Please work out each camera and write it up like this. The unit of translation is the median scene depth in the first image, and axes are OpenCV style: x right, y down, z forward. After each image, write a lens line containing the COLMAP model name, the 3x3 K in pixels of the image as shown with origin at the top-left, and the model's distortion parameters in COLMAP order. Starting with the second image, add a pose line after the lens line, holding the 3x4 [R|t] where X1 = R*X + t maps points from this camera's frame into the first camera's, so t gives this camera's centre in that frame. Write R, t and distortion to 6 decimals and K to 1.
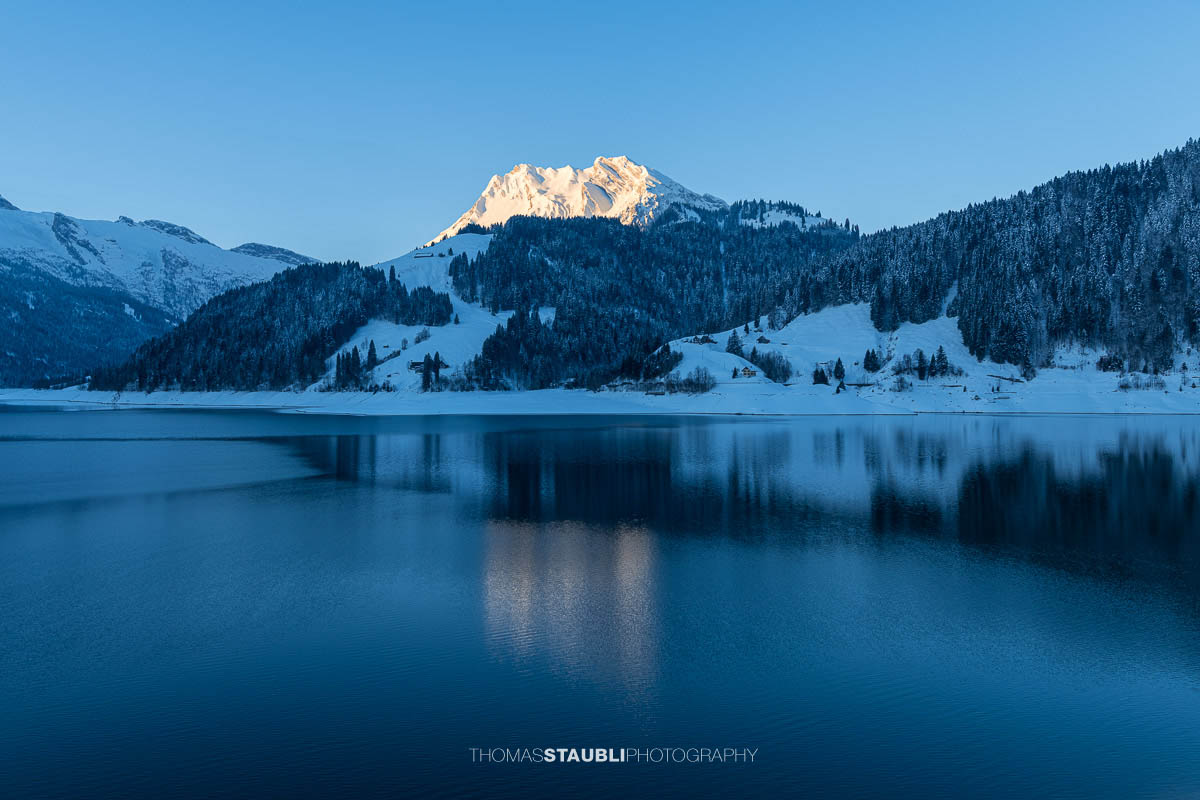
lens RADIAL K [[1045.8, 0, 667.4], [0, 1045.8, 397.0], [0, 0, 1]] dist [-0.000292, -0.002201]
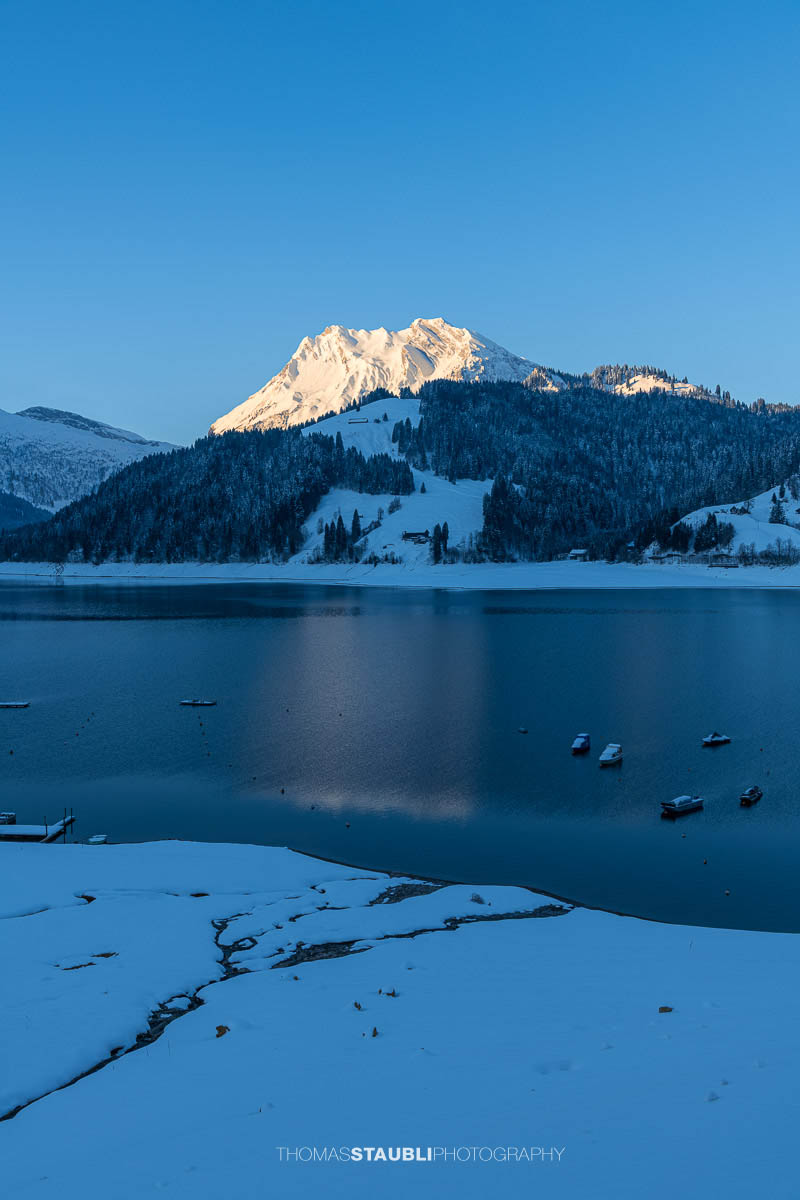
lens RADIAL K [[1073.6, 0, 400.0], [0, 1073.6, 600.0], [0, 0, 1]] dist [-0.004371, -0.008203]
pose [[0.999496, -0.000407, 0.031732, -0.153109], [-0.000561, 0.999535, 0.030476, -0.000906], [-0.031730, -0.030479, 0.999032, 0.006739]]
